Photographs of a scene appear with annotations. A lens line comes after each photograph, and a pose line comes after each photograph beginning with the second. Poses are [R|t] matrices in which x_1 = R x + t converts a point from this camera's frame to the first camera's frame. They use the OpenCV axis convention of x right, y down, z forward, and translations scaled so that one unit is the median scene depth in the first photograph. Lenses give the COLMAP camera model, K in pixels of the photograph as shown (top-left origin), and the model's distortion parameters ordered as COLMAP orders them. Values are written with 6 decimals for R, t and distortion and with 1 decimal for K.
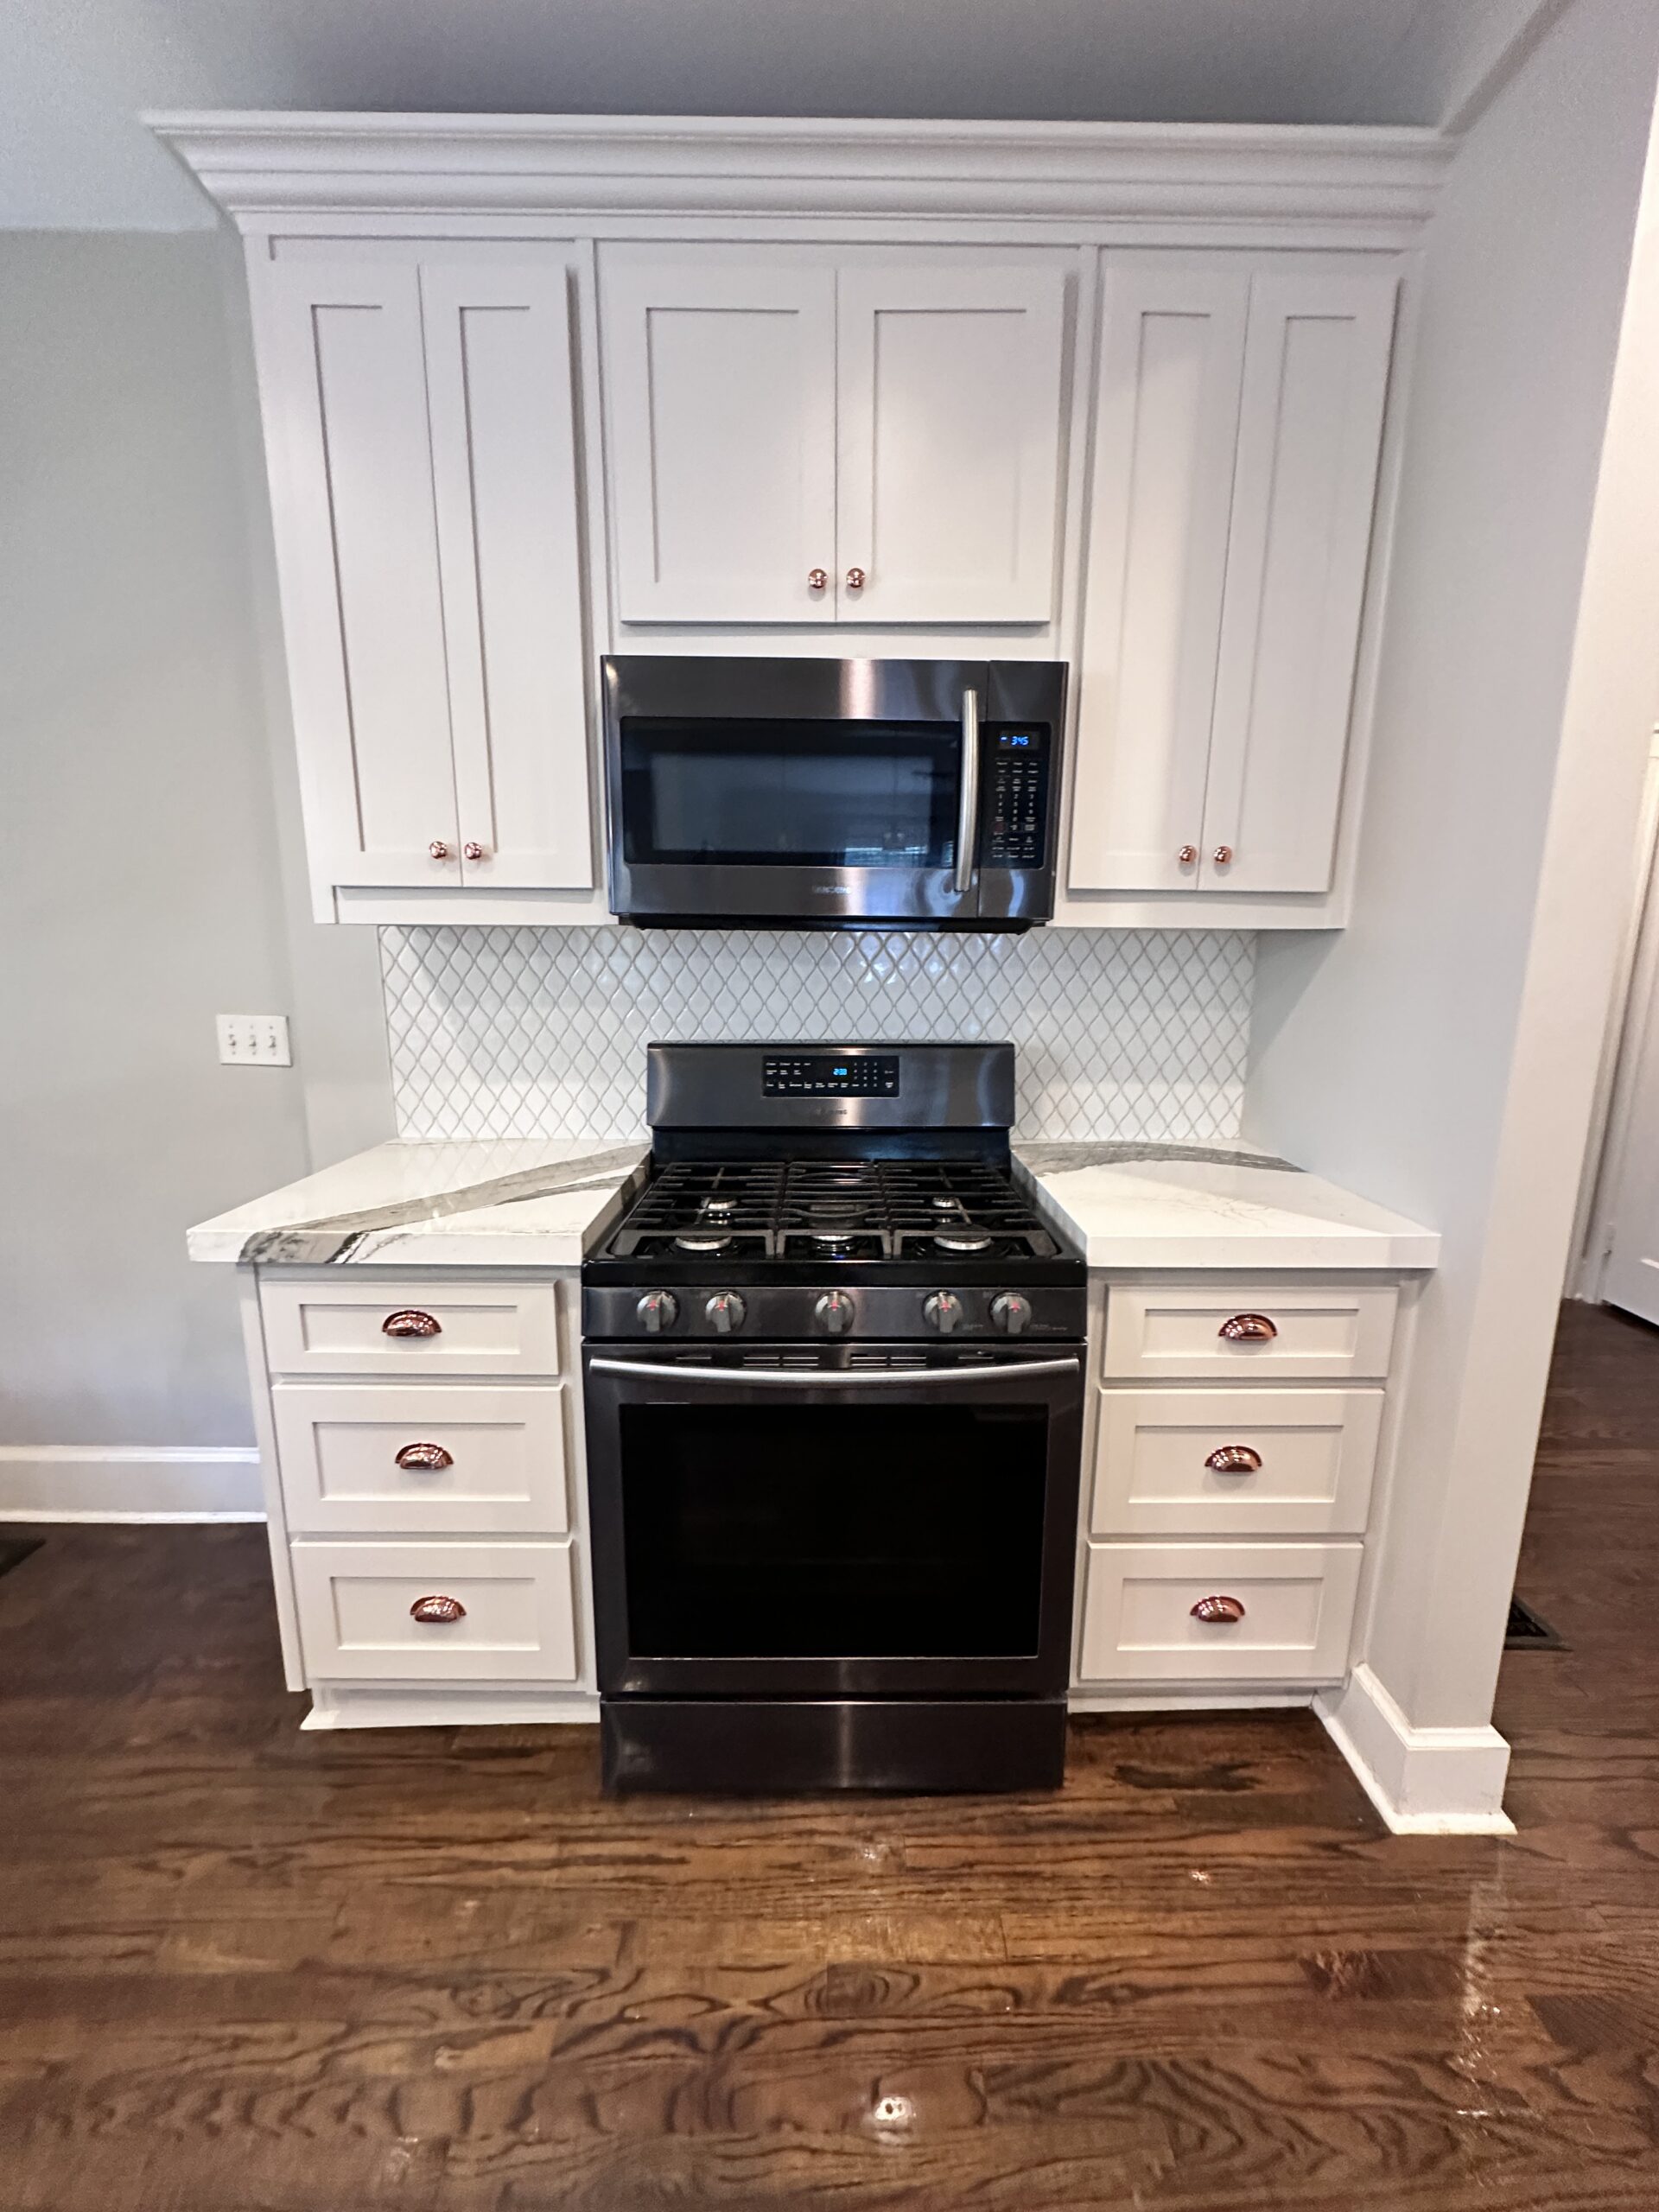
lens RADIAL K [[880.6, 0, 829.5], [0, 880.6, 1106.0], [0, 0, 1]] dist [-0.004298, 0.000270]
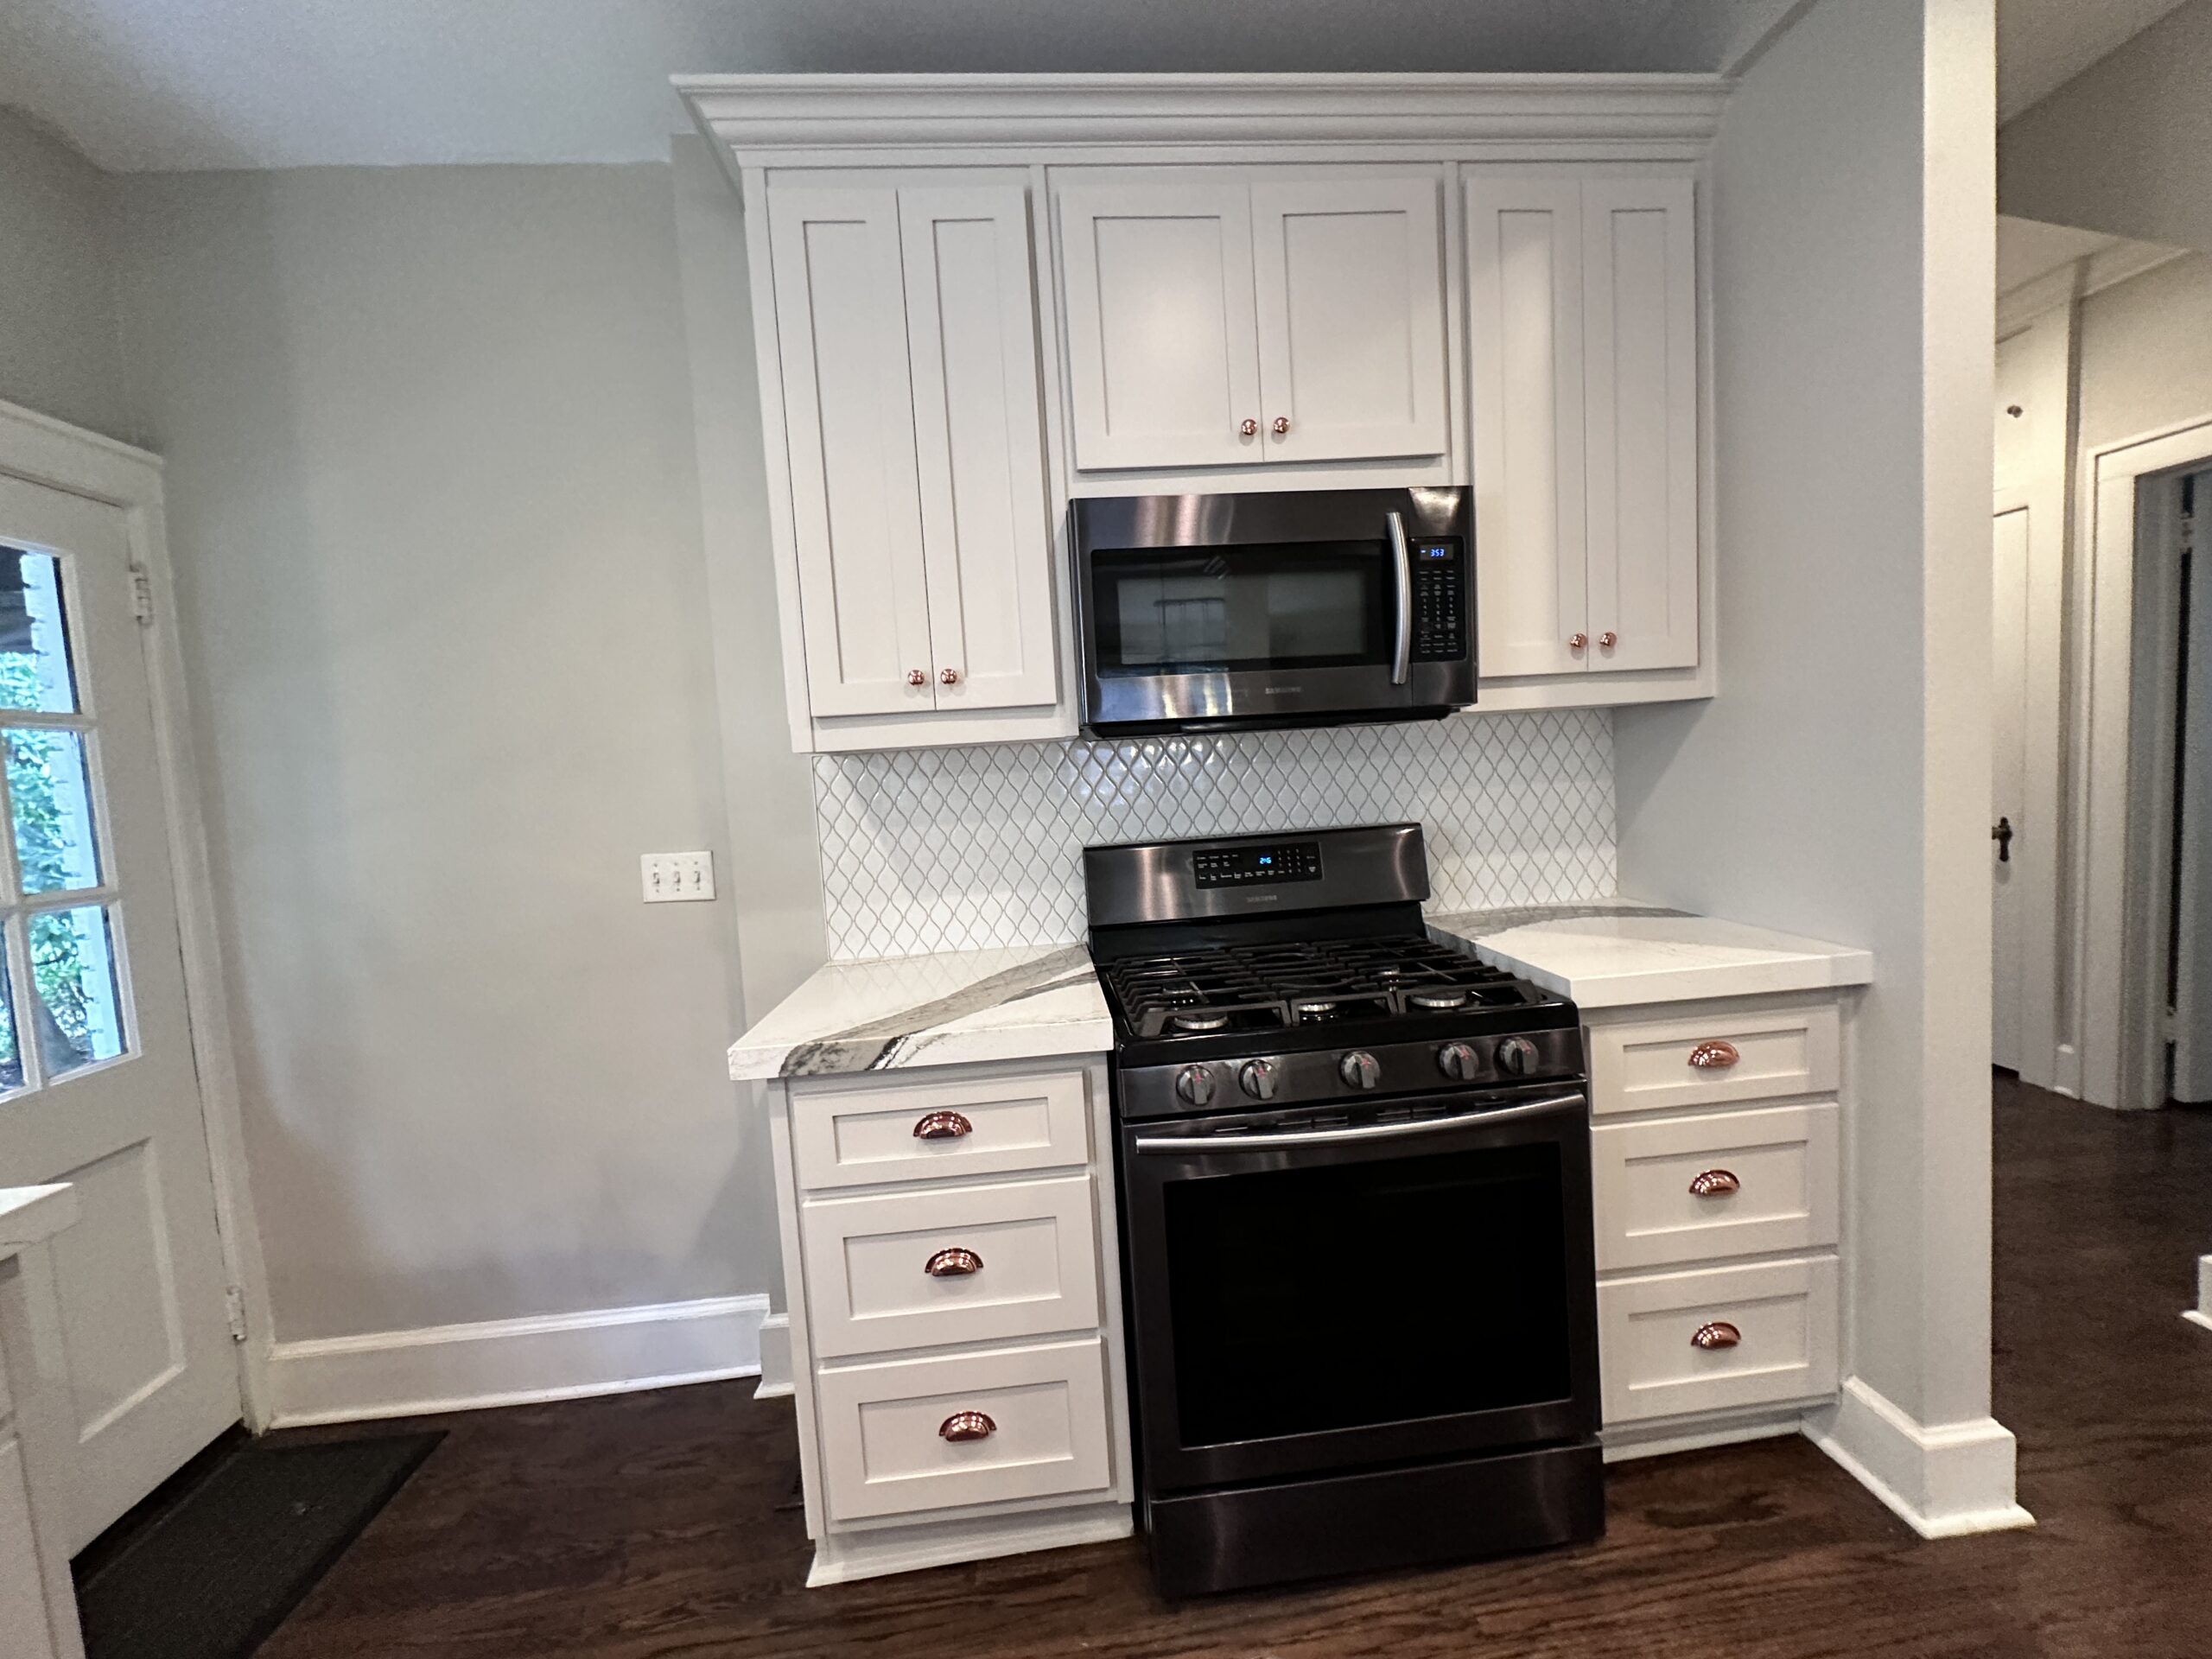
lens RADIAL K [[880.6, 0, 1102.3], [0, 880.6, 827.4], [0, 0, 1]] dist [-0.004298, 0.000270]
pose [[0.994834, -0.073282, 0.070249, -0.321245], [0.081067, 0.990021, -0.115270, 0.035627], [-0.061101, 0.120370, 0.990847, -0.065064]]
